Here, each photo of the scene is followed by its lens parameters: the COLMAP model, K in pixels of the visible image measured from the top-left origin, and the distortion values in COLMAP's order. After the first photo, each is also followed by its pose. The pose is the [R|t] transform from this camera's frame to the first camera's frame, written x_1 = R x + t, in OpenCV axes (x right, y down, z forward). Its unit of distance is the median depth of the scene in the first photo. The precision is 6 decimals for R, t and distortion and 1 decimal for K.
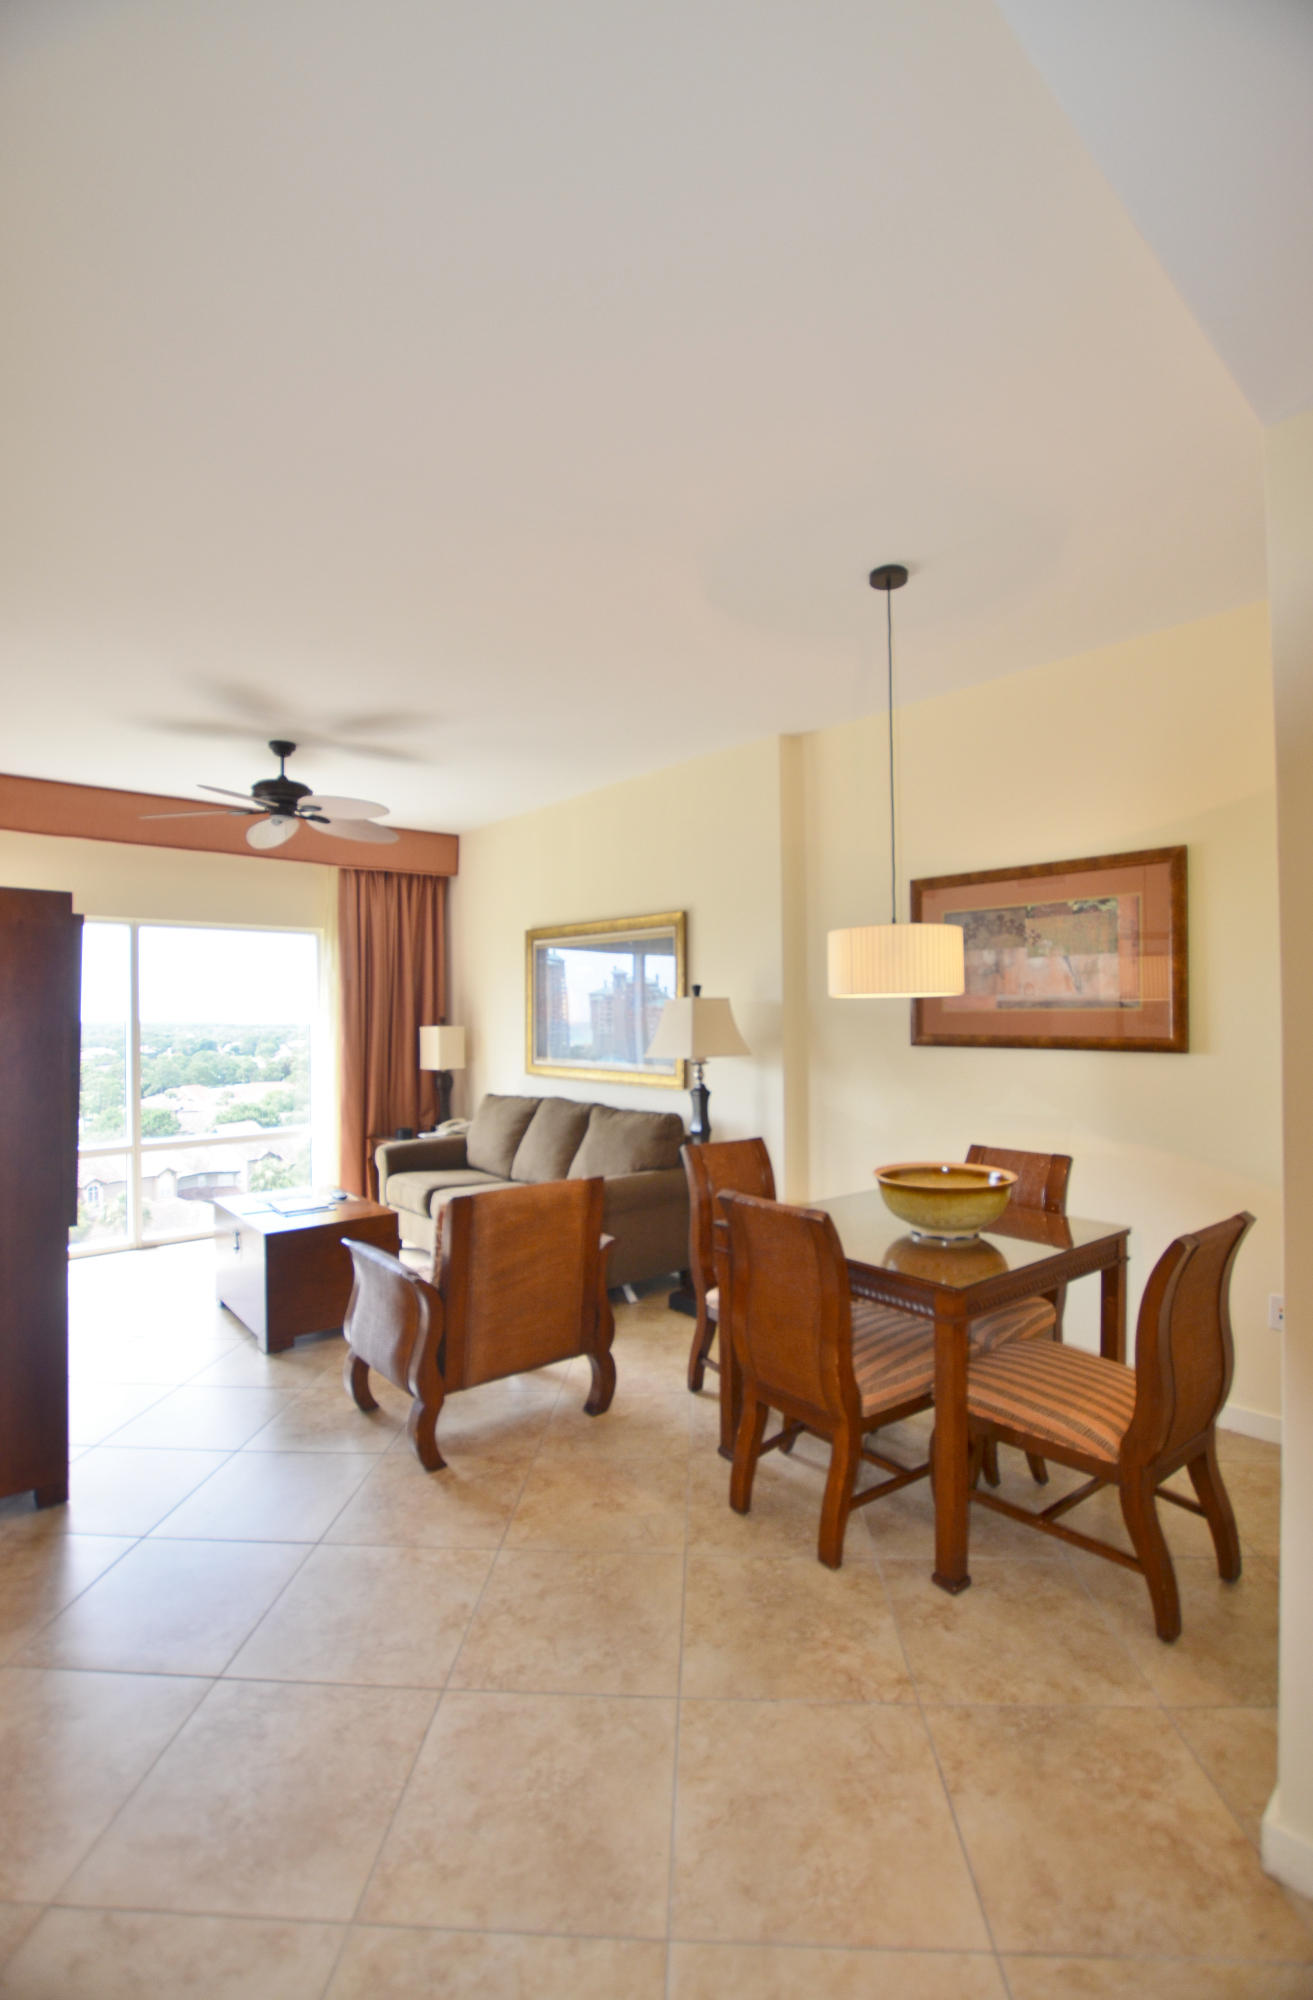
lens RADIAL K [[884.1, 0, 671.6], [0, 884.1, 1004.7], [0, 0, 1]] dist [-0.026870, -0.000159]
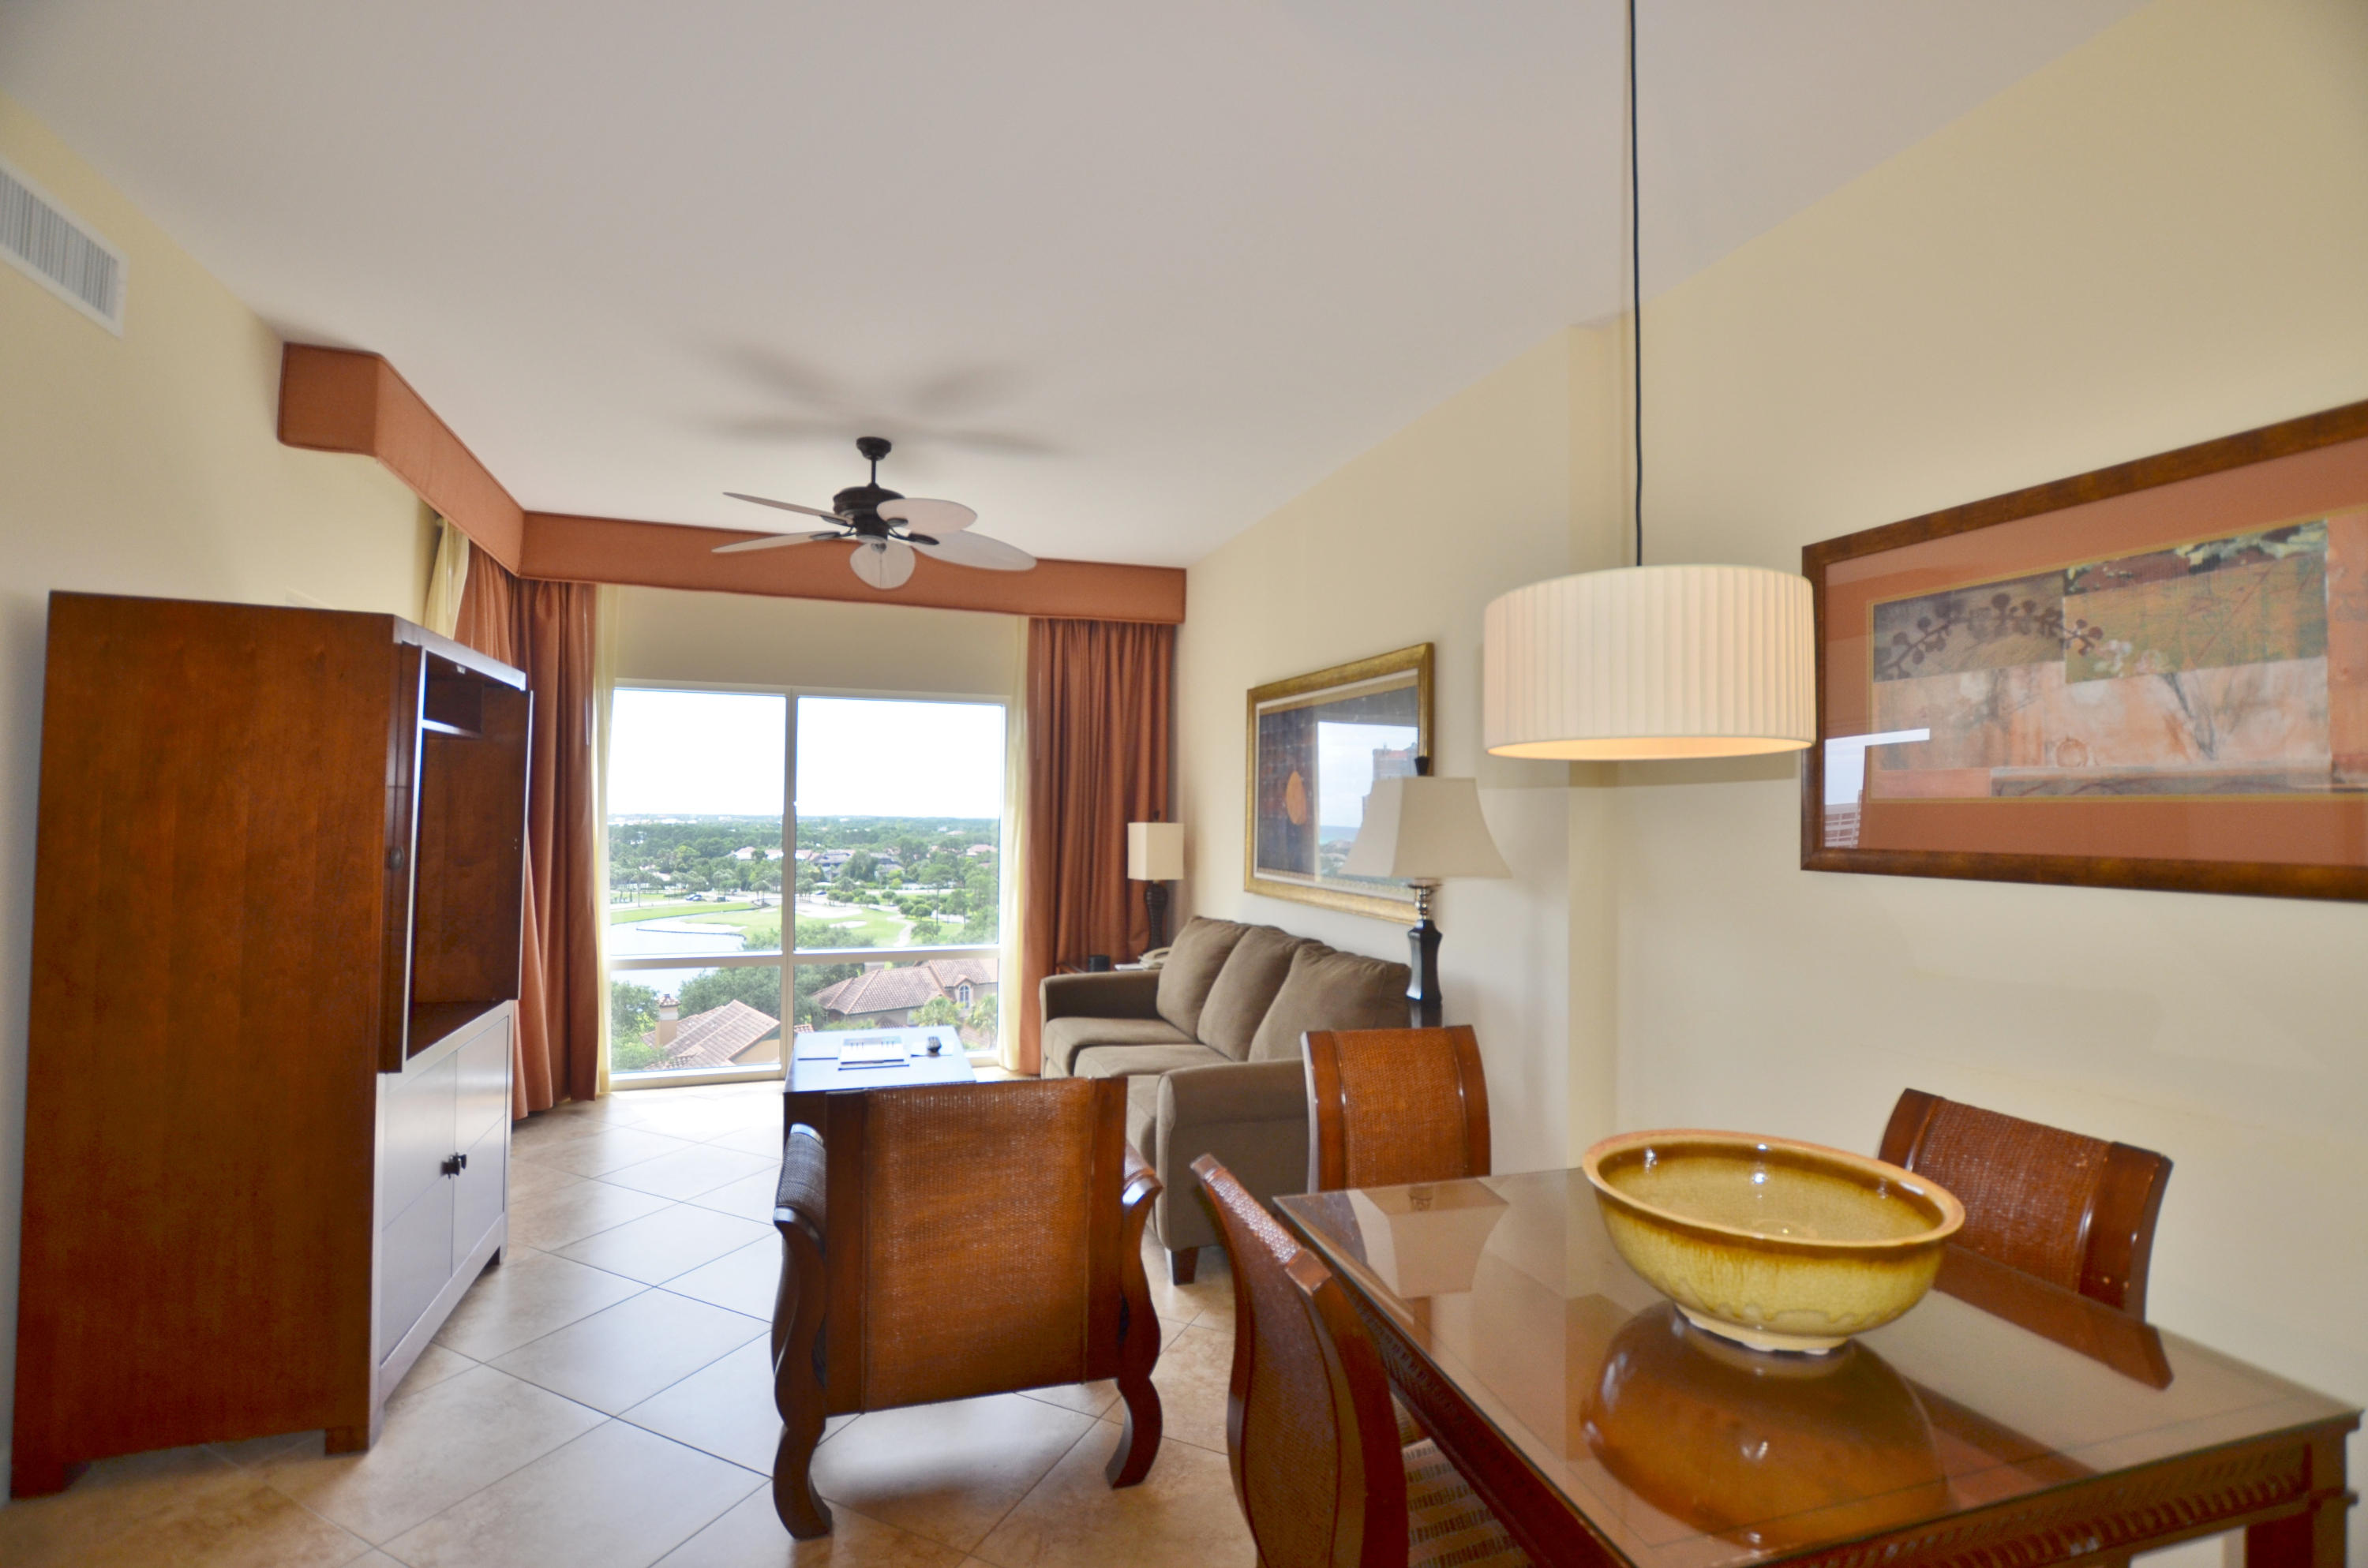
lens RADIAL K [[1043.6, 0, 1183.3], [0, 1043.6, 791.6], [0, 0, 1]] dist [-0.030381, 0.004734]
pose [[0.923460, 0.008457, -0.383602, 0.151518], [-0.013949, 0.999836, -0.011536, 0.011958], [0.383442, 0.016004, 0.923426, 0.277291]]
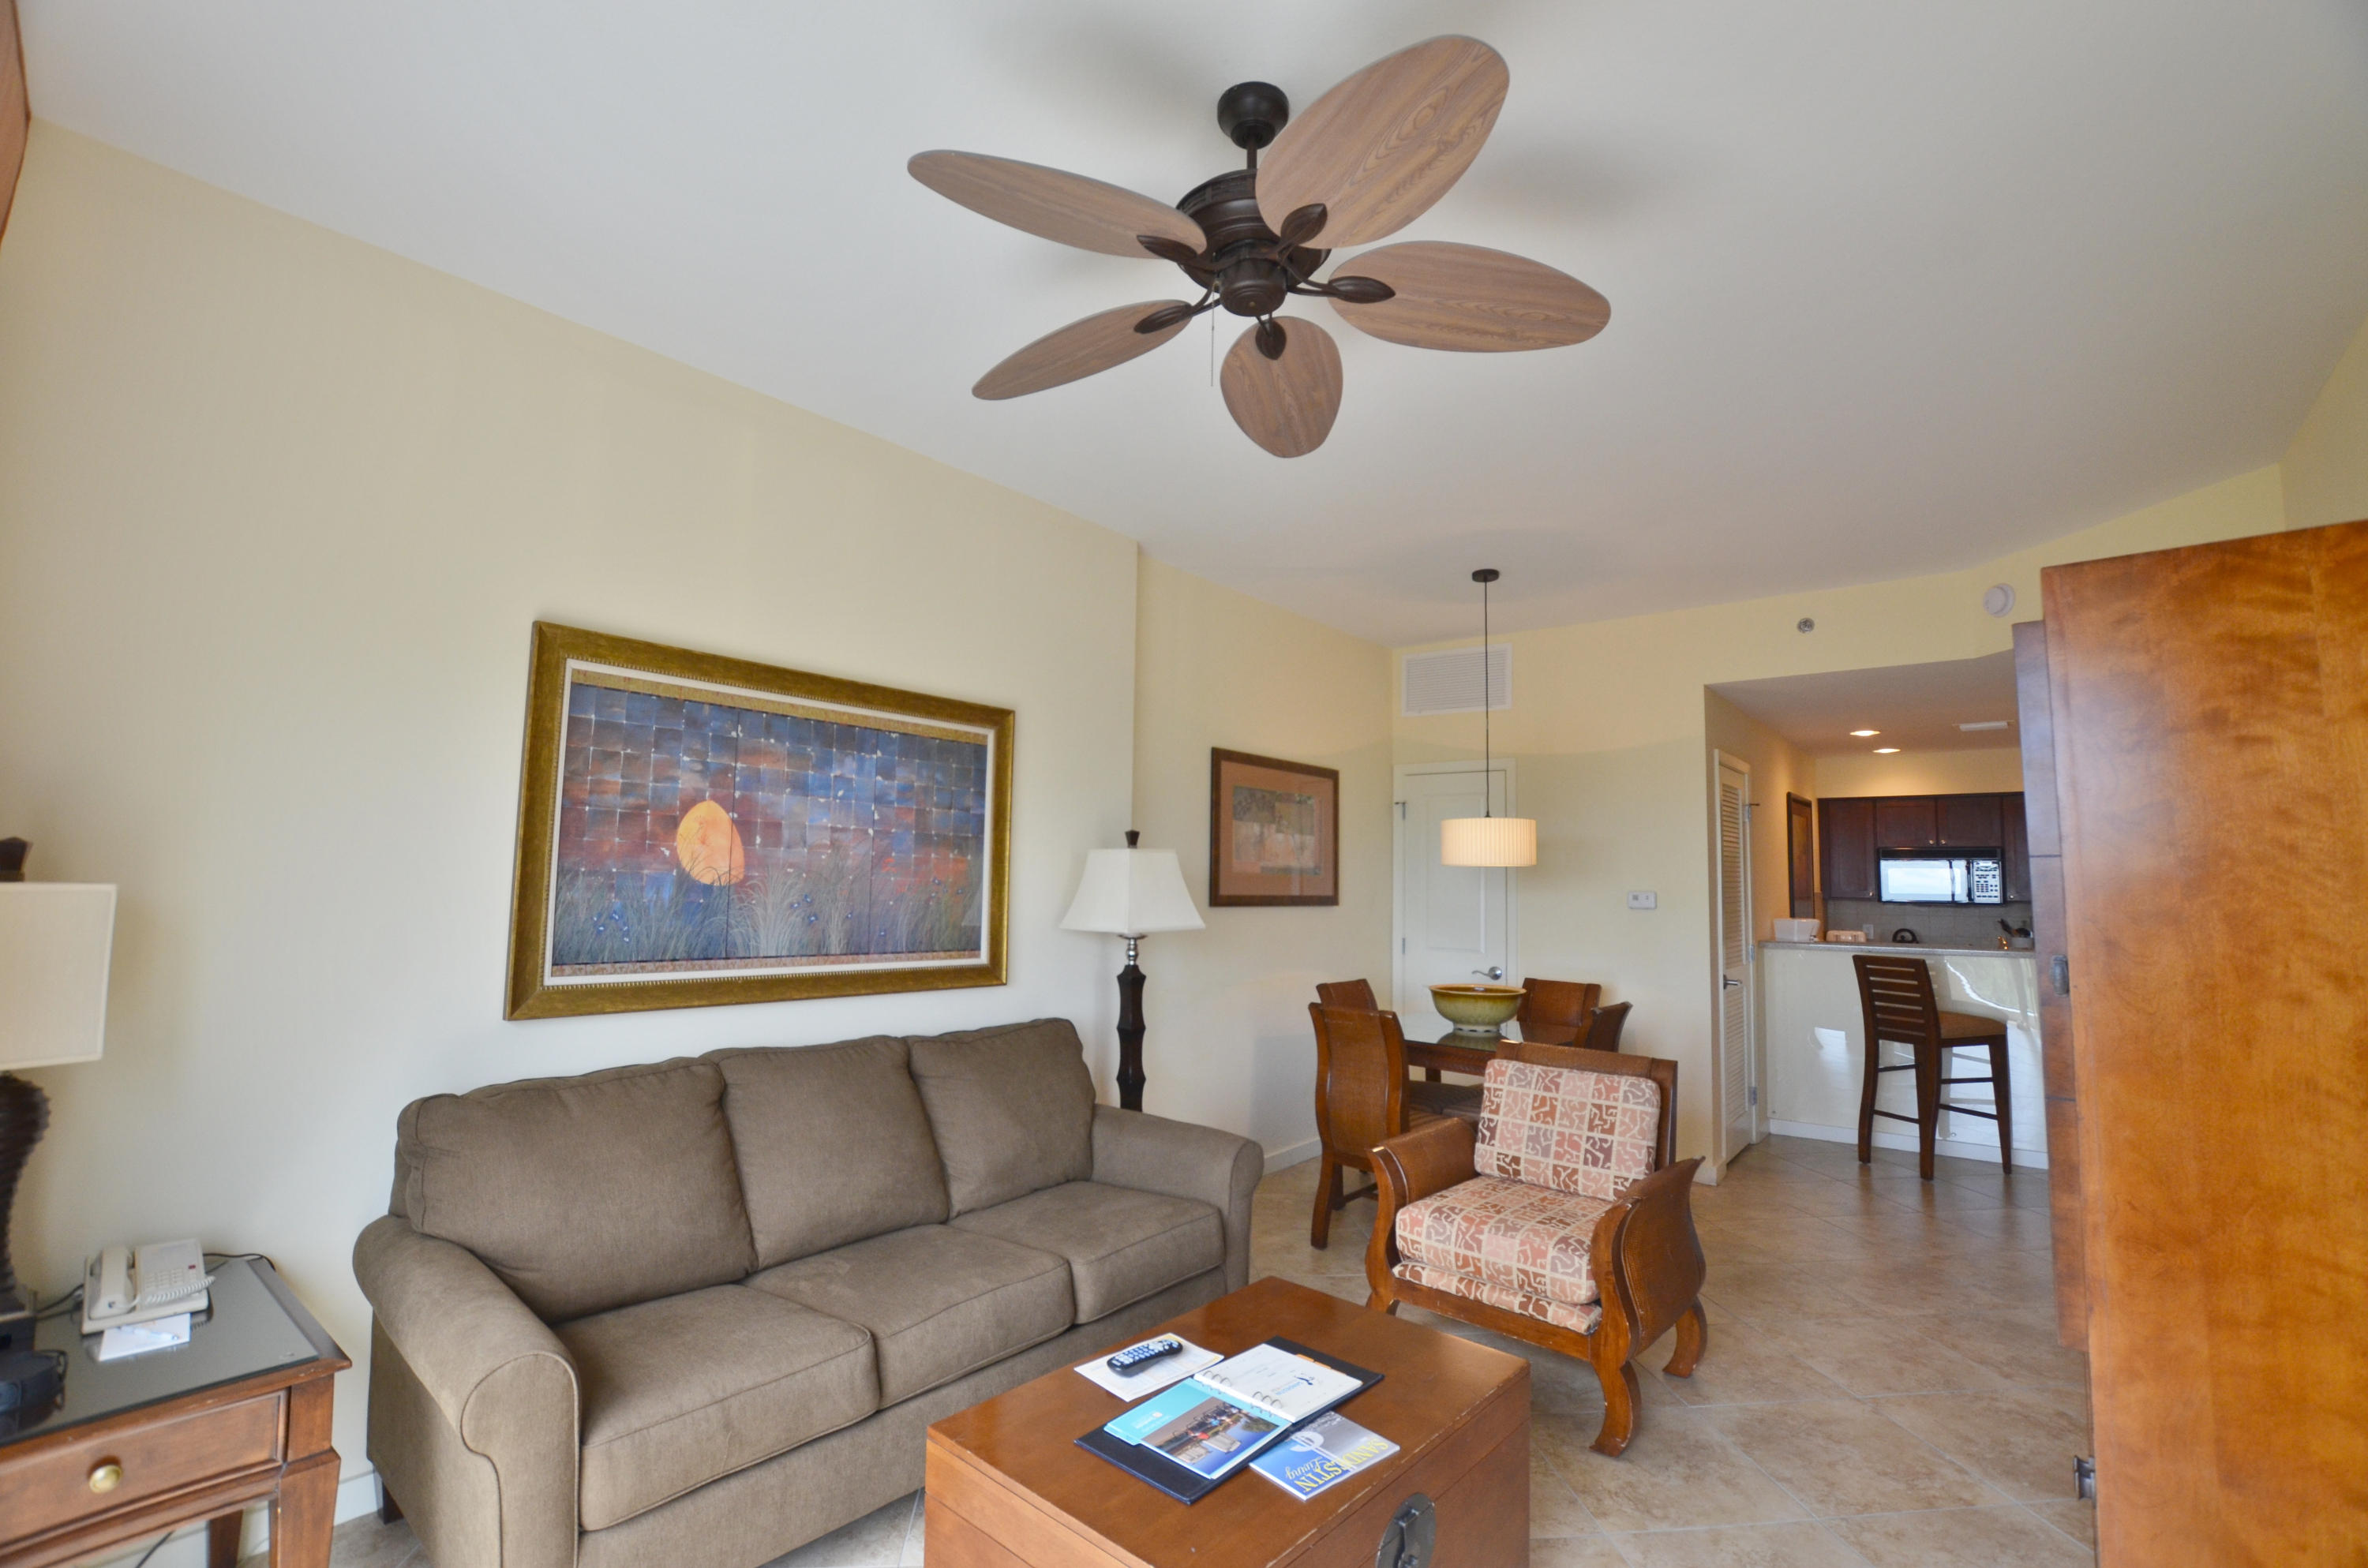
lens RADIAL K [[1043.6, 0, 1194.5], [0, 1043.6, 785.2], [0, 0, 1]] dist [-0.030381, 0.004734]
pose [[-0.151229, 0.095765, 0.983849, -0.841824], [-0.027227, 0.994515, -0.100989, 0.026085], [-0.988124, -0.042059, -0.147792, 1.082710]]
